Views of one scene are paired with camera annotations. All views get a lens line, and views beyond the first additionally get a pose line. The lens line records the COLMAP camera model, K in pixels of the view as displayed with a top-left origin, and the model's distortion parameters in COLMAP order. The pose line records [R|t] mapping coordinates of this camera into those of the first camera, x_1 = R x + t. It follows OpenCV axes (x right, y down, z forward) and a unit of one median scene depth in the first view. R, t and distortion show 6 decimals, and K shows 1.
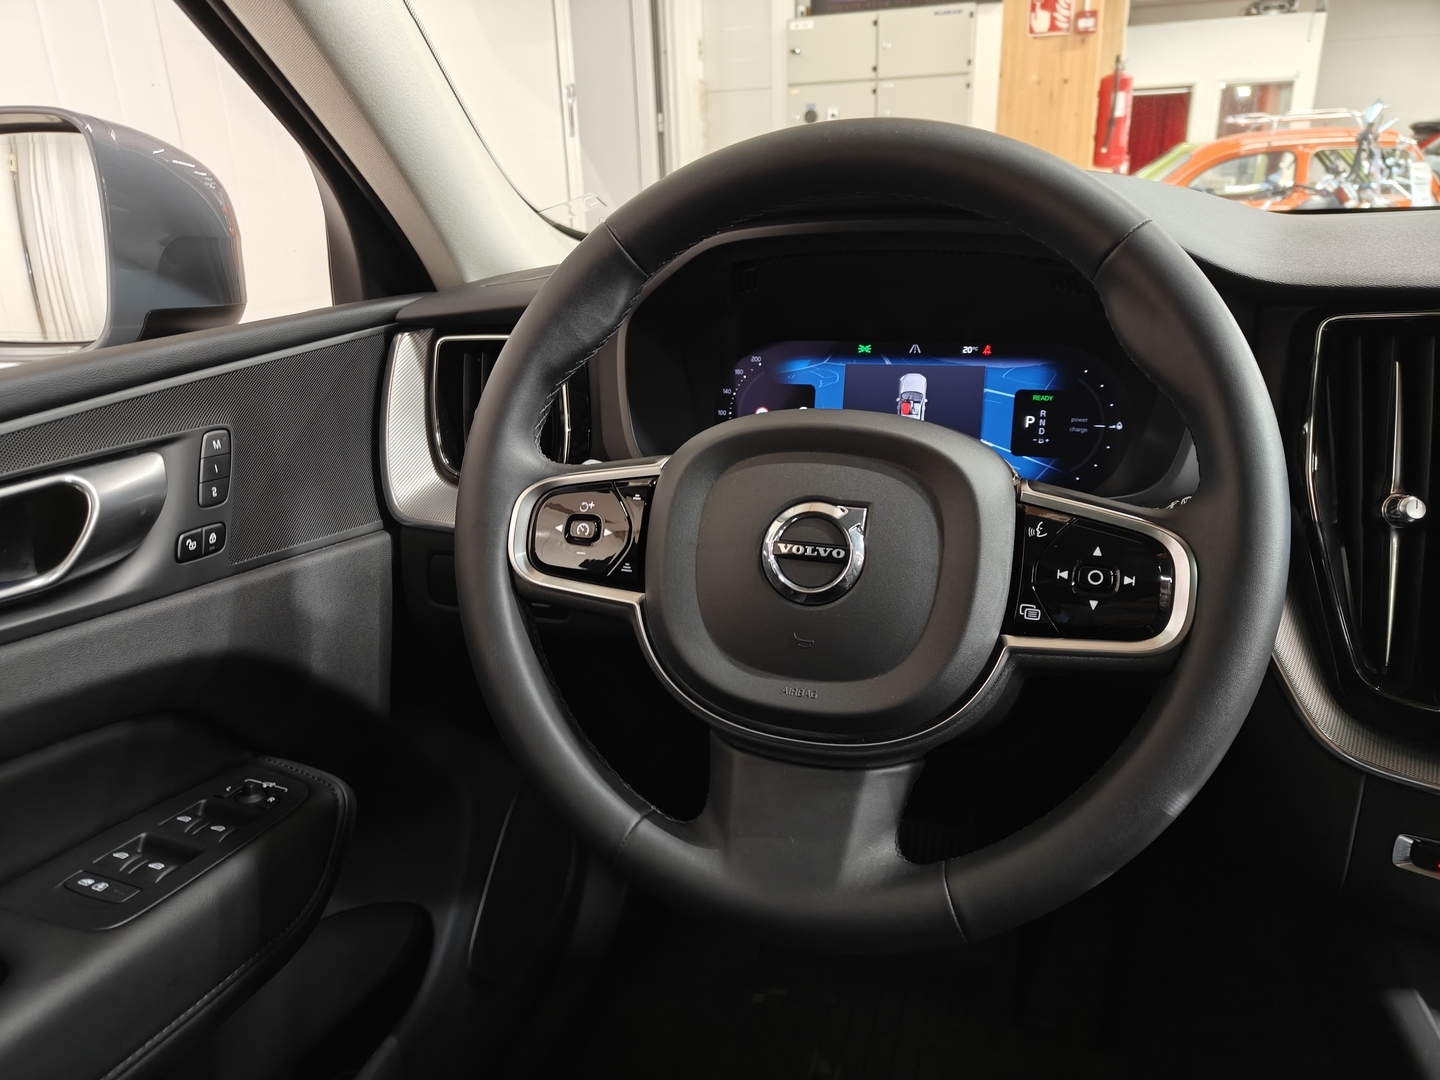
lens RADIAL K [[1017.1, 0, 720.0], [0, 1017.1, 540.0], [0, 0, 1]] dist [0.017391, -0.022766]
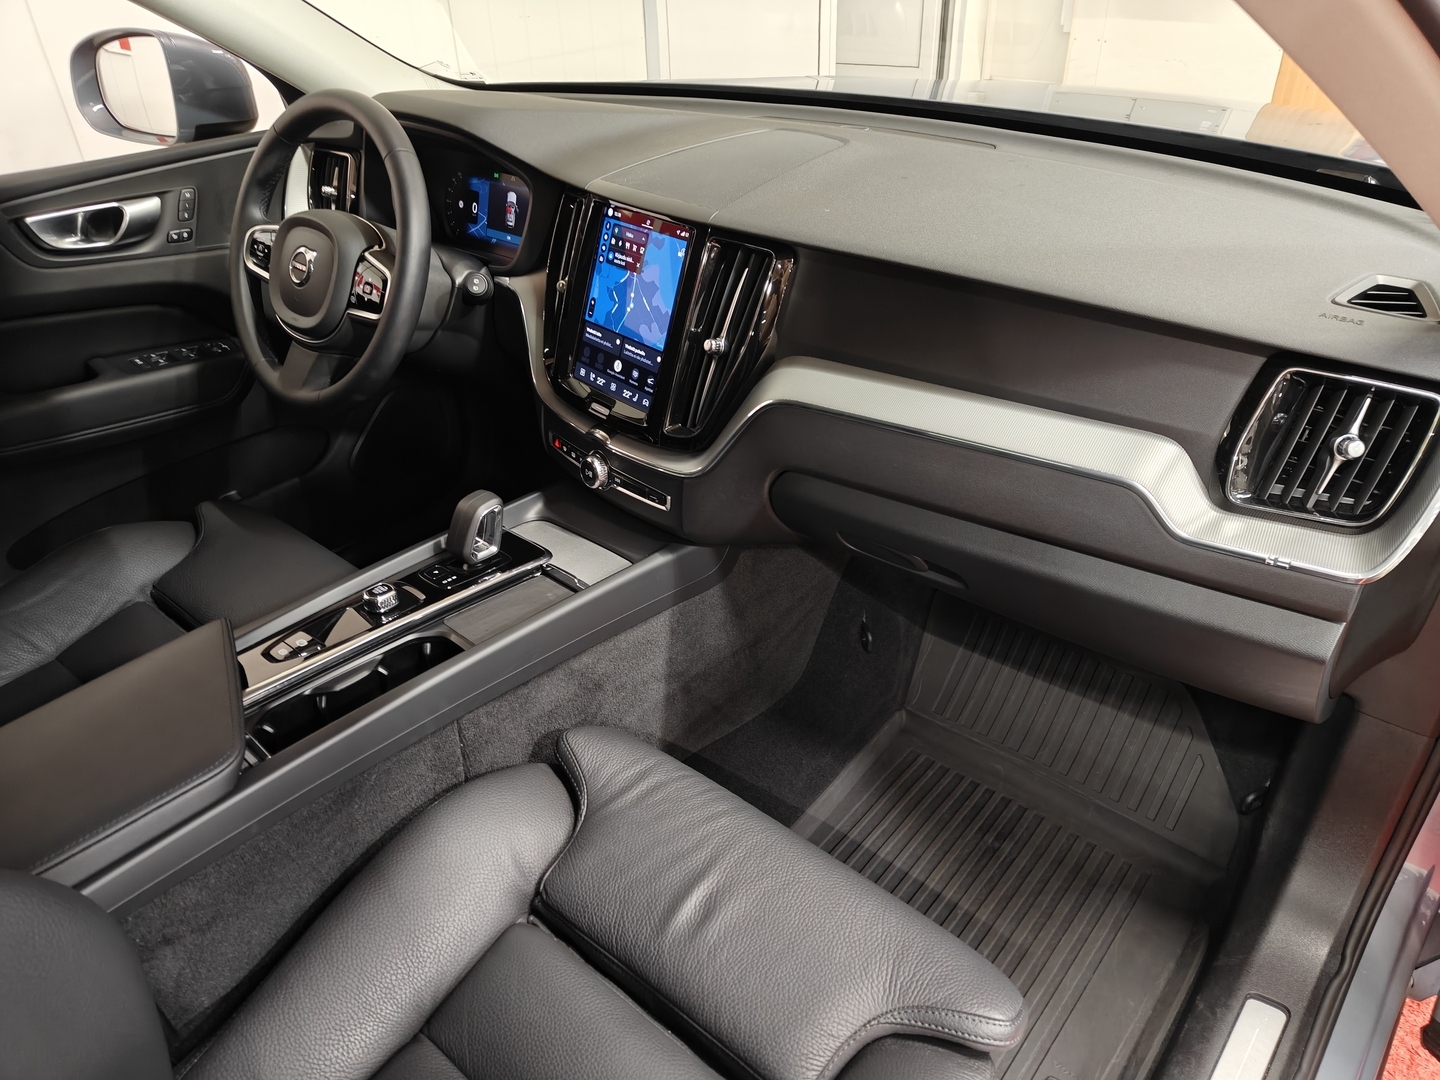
lens RADIAL K [[1001.3, 0, 720.0], [0, 1001.3, 540.0], [0, 0, 1]] dist [0.013489, -0.003249]
pose [[0.923022, 0.217356, -0.317469, 1.551904], [-0.131983, 0.953945, 0.269387, -0.118747], [0.361400, -0.206749, 0.909200, -0.854018]]
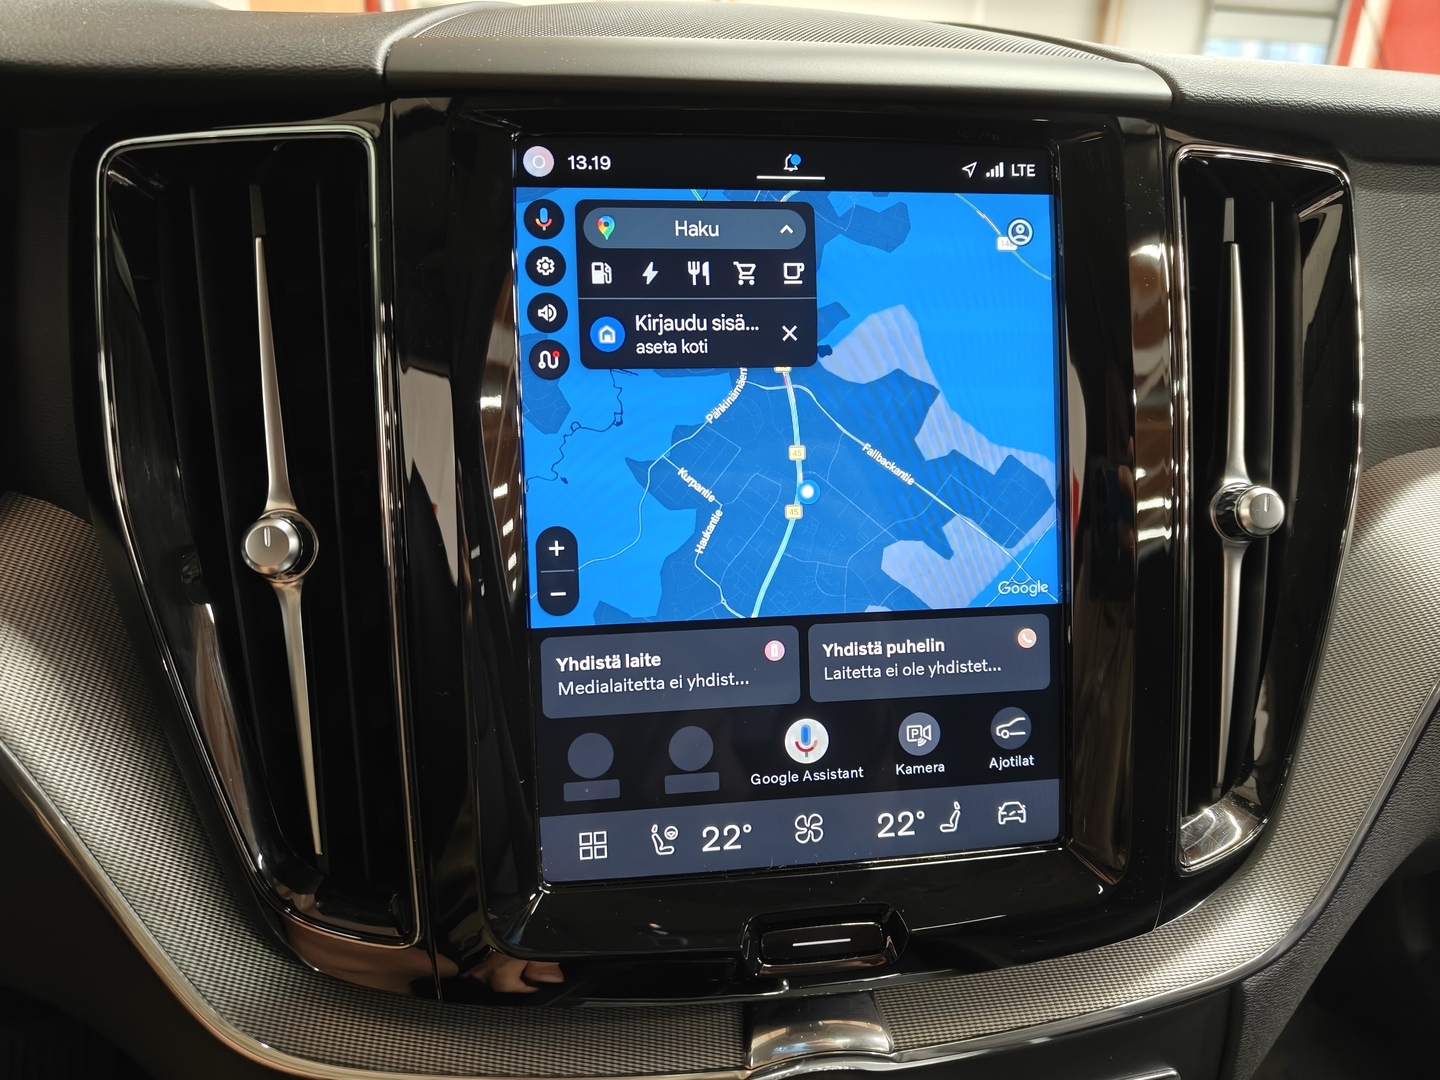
lens RADIAL K [[1007.4, 0, 723.4], [0, 1007.4, 535.5], [0, 0, 1]] dist [0.010758, -0.003578]
pose [[0.828257, -0.159768, 0.537090, 0.499994], [0.127214, 0.987077, 0.097447, -0.046671], [-0.545718, -0.012386, 0.837878, 0.414085]]
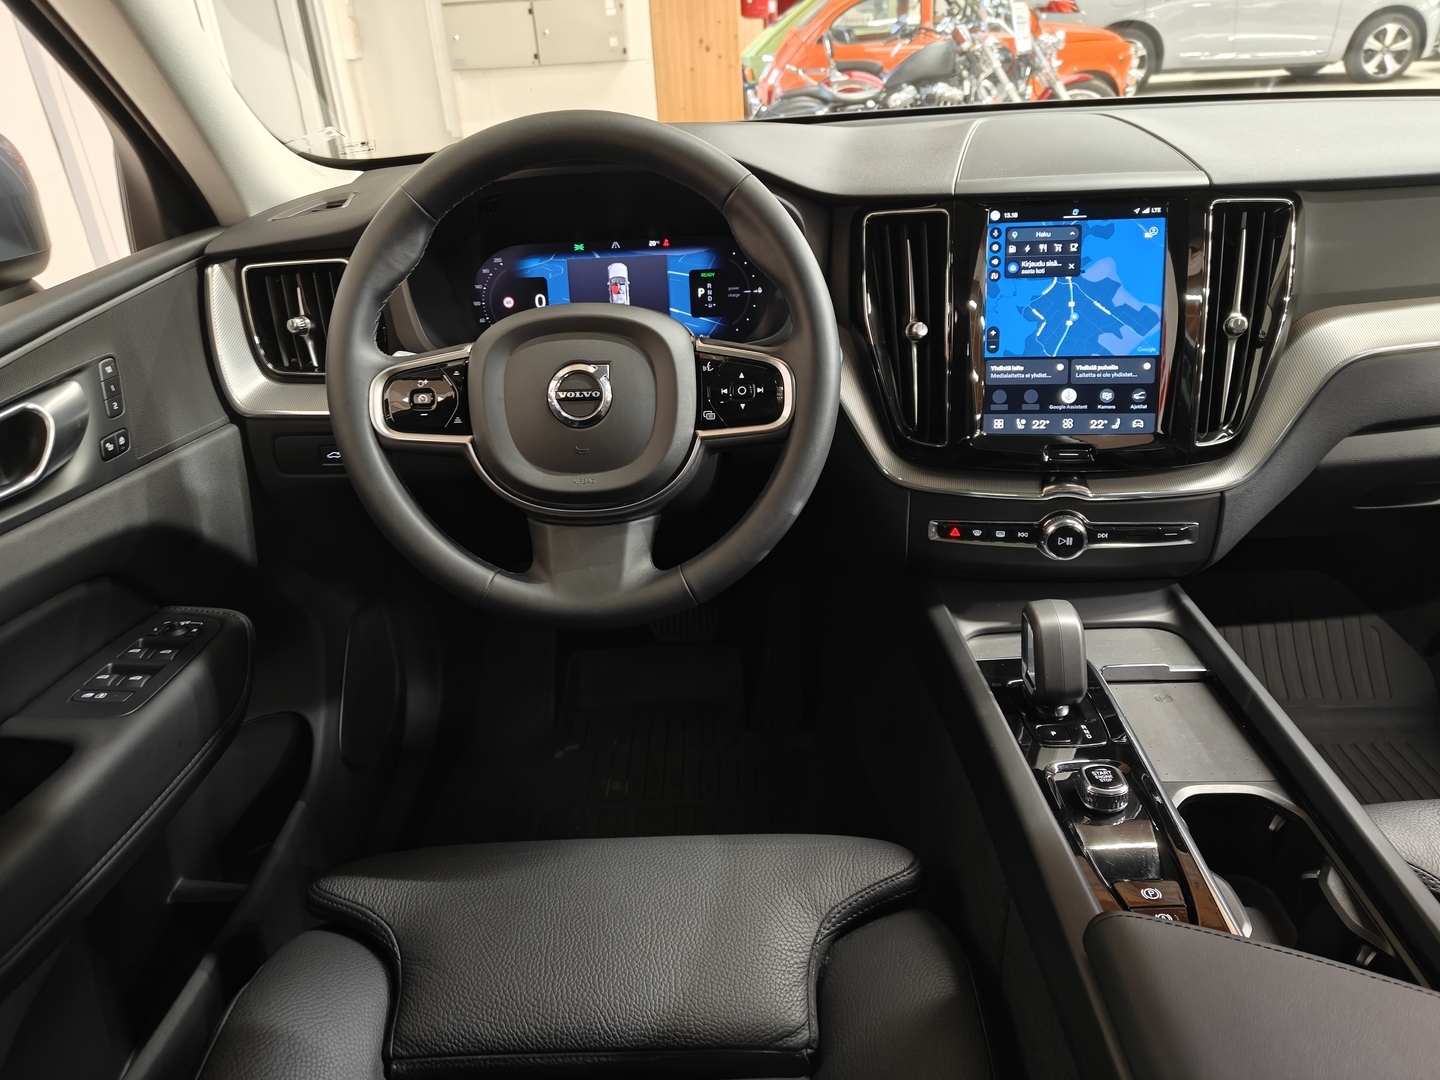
lens RADIAL K [[1017.1, 0, 720.0], [0, 1017.1, 540.0], [0, 0, 1]] dist [0.017391, -0.022766]
pose [[0.952838, -0.153800, 0.261621, -0.116256], [0.116614, 0.981439, 0.152247, 0.013065], [-0.280181, -0.114558, 0.953087, -0.483045]]
